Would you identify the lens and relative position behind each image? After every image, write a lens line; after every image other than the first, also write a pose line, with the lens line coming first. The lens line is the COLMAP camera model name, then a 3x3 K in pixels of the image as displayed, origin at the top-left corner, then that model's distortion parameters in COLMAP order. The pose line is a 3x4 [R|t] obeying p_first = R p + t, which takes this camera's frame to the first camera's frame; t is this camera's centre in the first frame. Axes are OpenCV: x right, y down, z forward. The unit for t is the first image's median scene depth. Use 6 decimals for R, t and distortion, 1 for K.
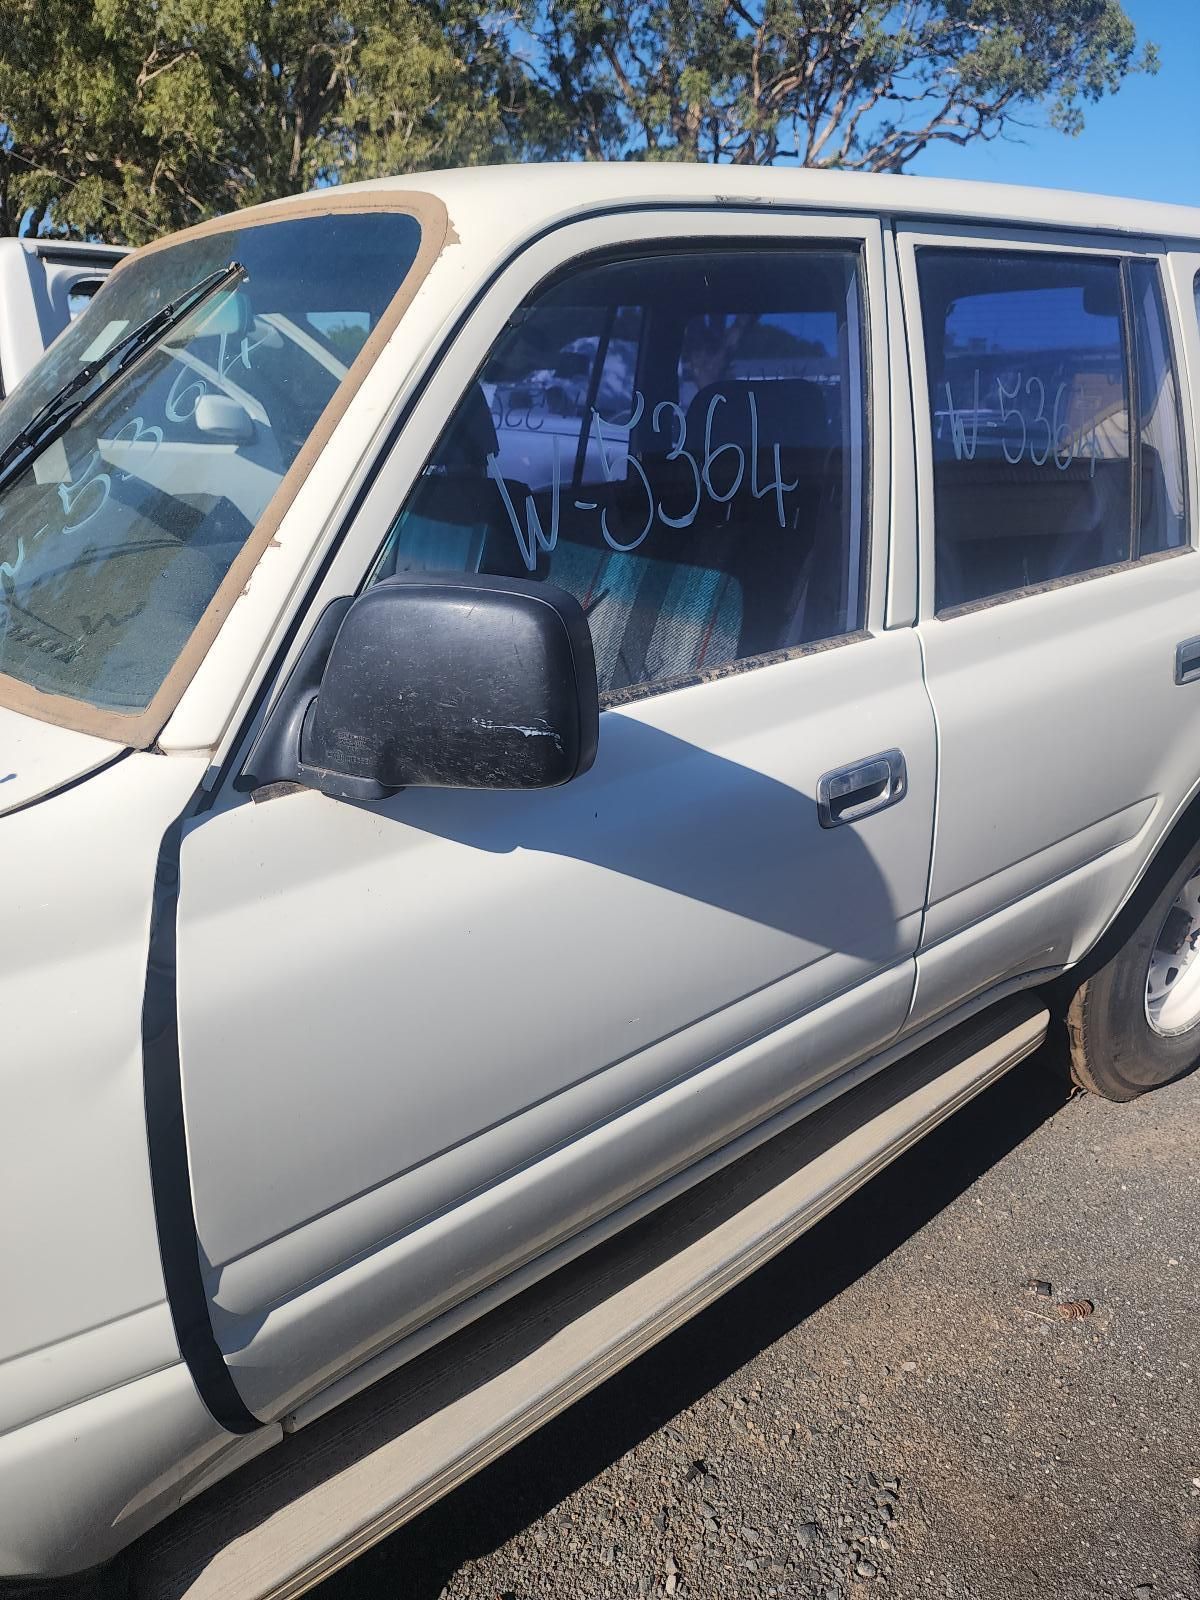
lens RADIAL K [[1131.8, 0, 618.4], [0, 1131.8, 794.4], [0, 0, 1]] dist [0.065916, -0.086398]
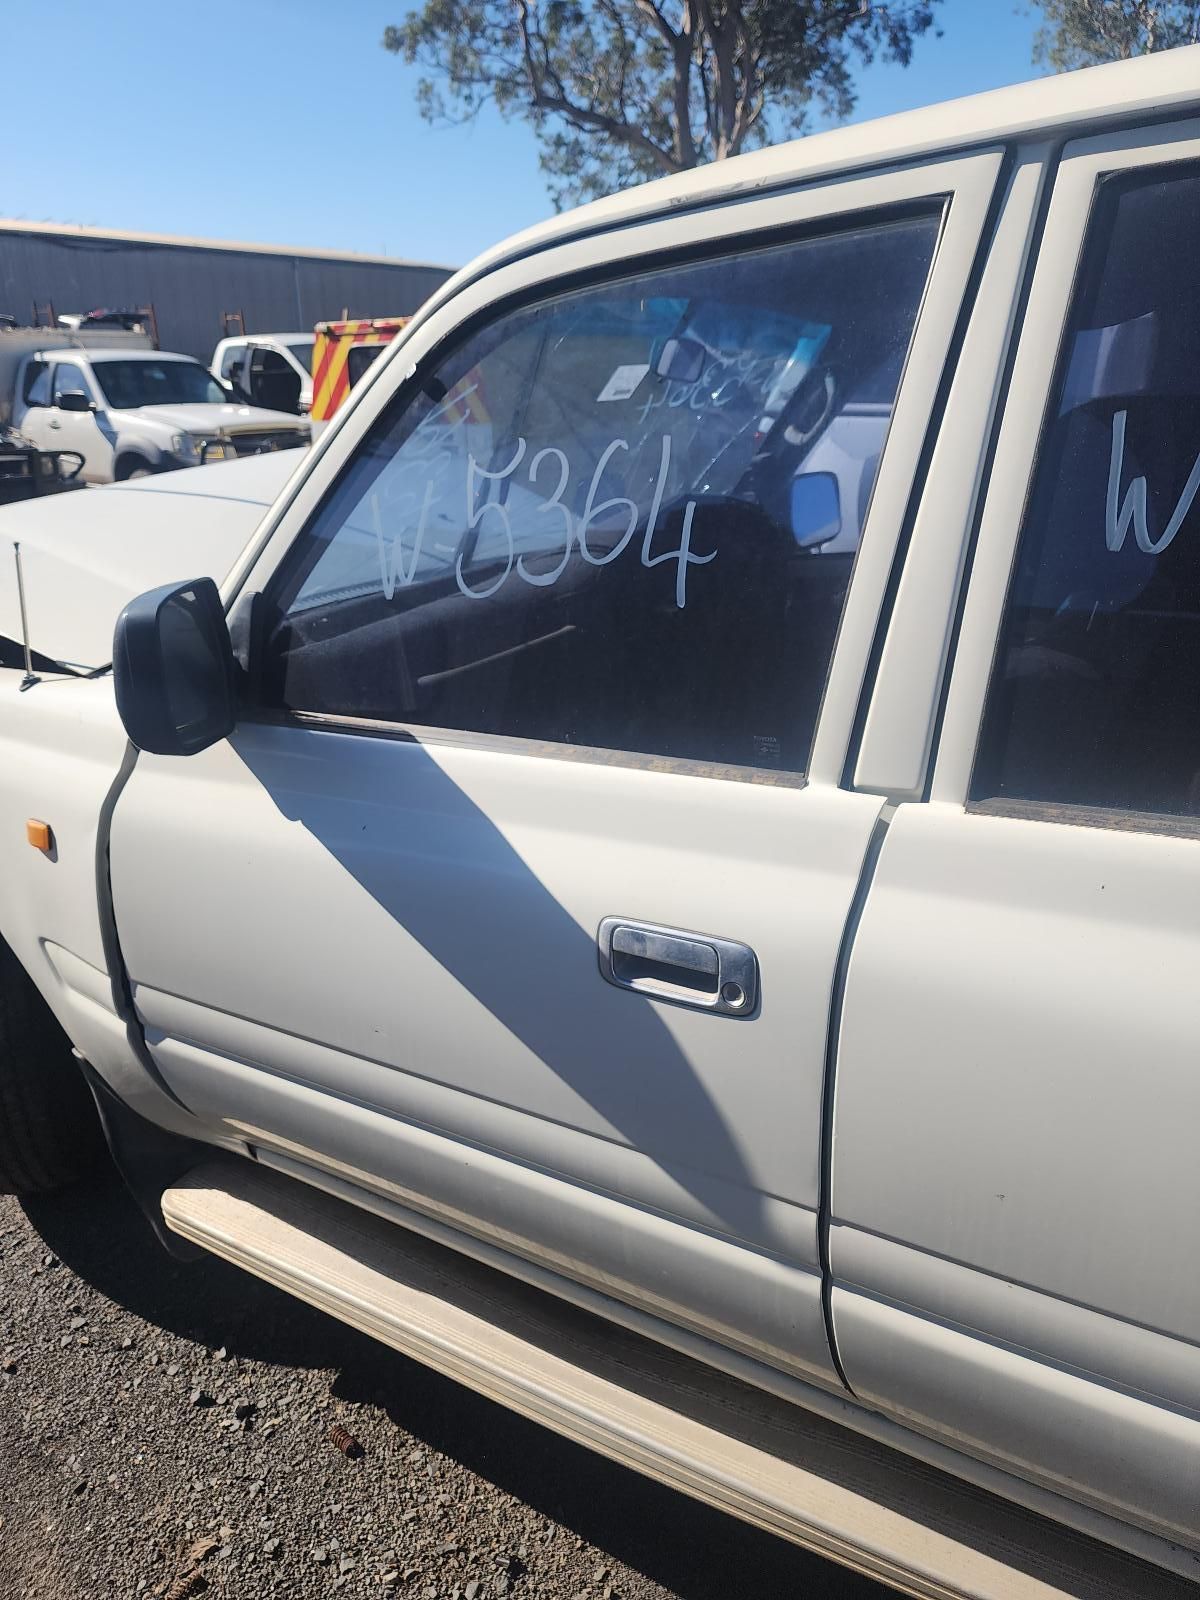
lens RADIAL K [[1131.8, 0, 618.4], [0, 1131.8, 794.4], [0, 0, 1]] dist [0.065916, -0.086398]
pose [[0.283970, 0.296948, -0.911692, 0.818378], [-0.292620, 0.932314, 0.212521, -0.247836], [0.913091, 0.206430, 0.351642, 0.657831]]
